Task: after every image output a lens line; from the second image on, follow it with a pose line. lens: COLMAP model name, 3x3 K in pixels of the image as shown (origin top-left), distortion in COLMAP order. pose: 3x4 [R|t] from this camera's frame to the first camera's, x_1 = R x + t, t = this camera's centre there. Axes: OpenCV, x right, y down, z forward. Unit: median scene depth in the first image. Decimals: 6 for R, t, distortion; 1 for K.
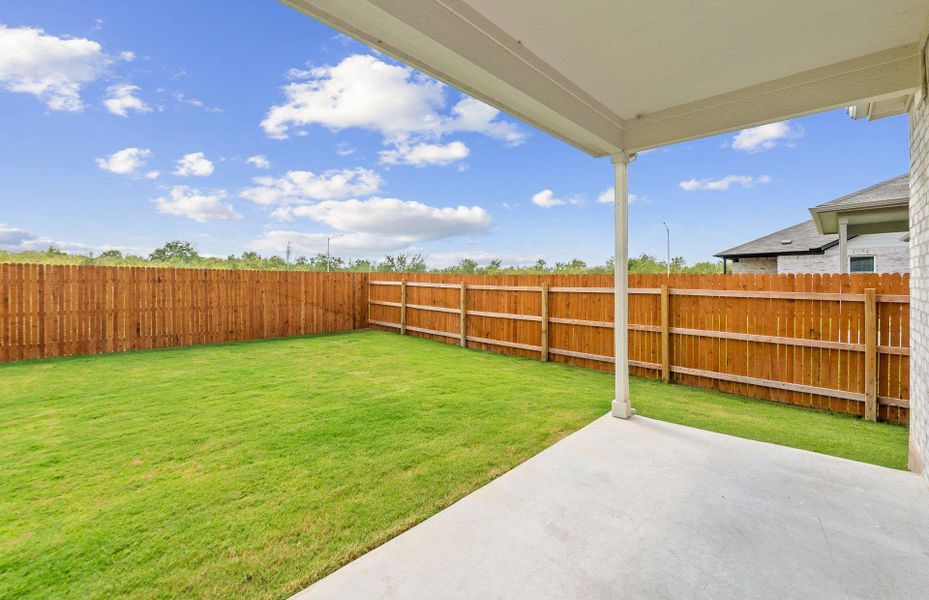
lens RADIAL K [[399.7, 0, 474.4], [0, 399.7, 284.3], [0, 0, 1]] dist [-0.003623, -0.000382]
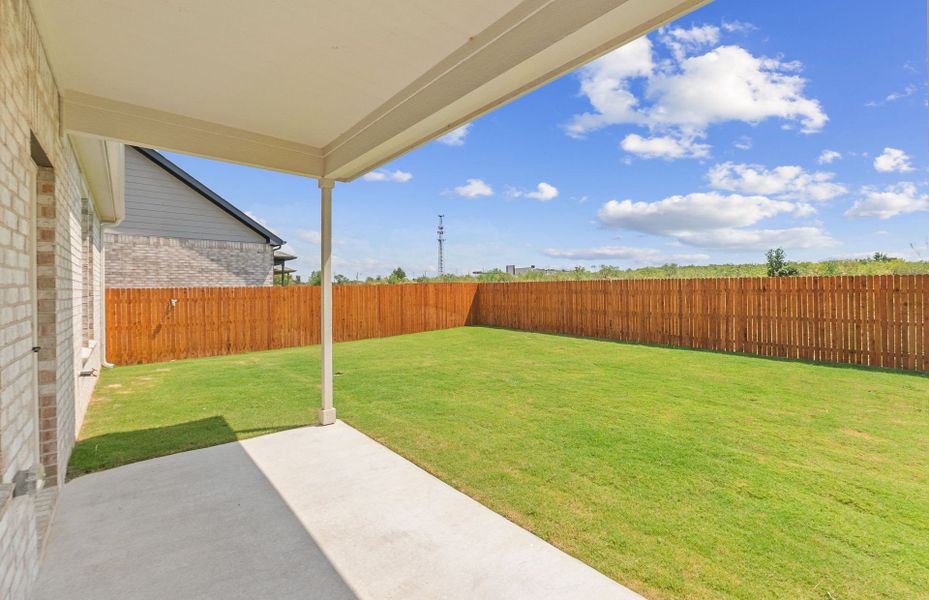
lens RADIAL K [[392.5, 0, 464.7], [0, 392.5, 294.8], [0, 0, 1]] dist [-0.001742, -0.000162]
pose [[-0.120312, 0.011784, -0.992666, 0.297441], [0.001453, 0.999931, 0.011694, -0.009308], [0.992735, -0.000036, -0.120321, 0.321435]]
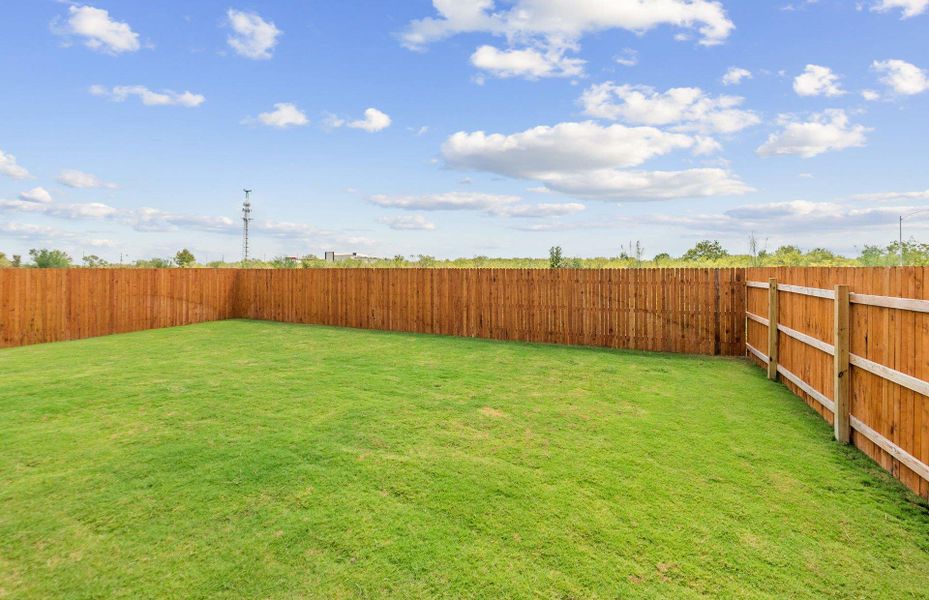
lens RADIAL K [[399.7, 0, 474.4], [0, 399.7, 284.3], [0, 0, 1]] dist [-0.003623, -0.000382]
pose [[0.307924, 0.013448, -0.951316, 0.267773], [-0.009212, 0.999895, 0.011153, -0.008625], [0.951366, 0.005330, 0.308016, 0.547919]]
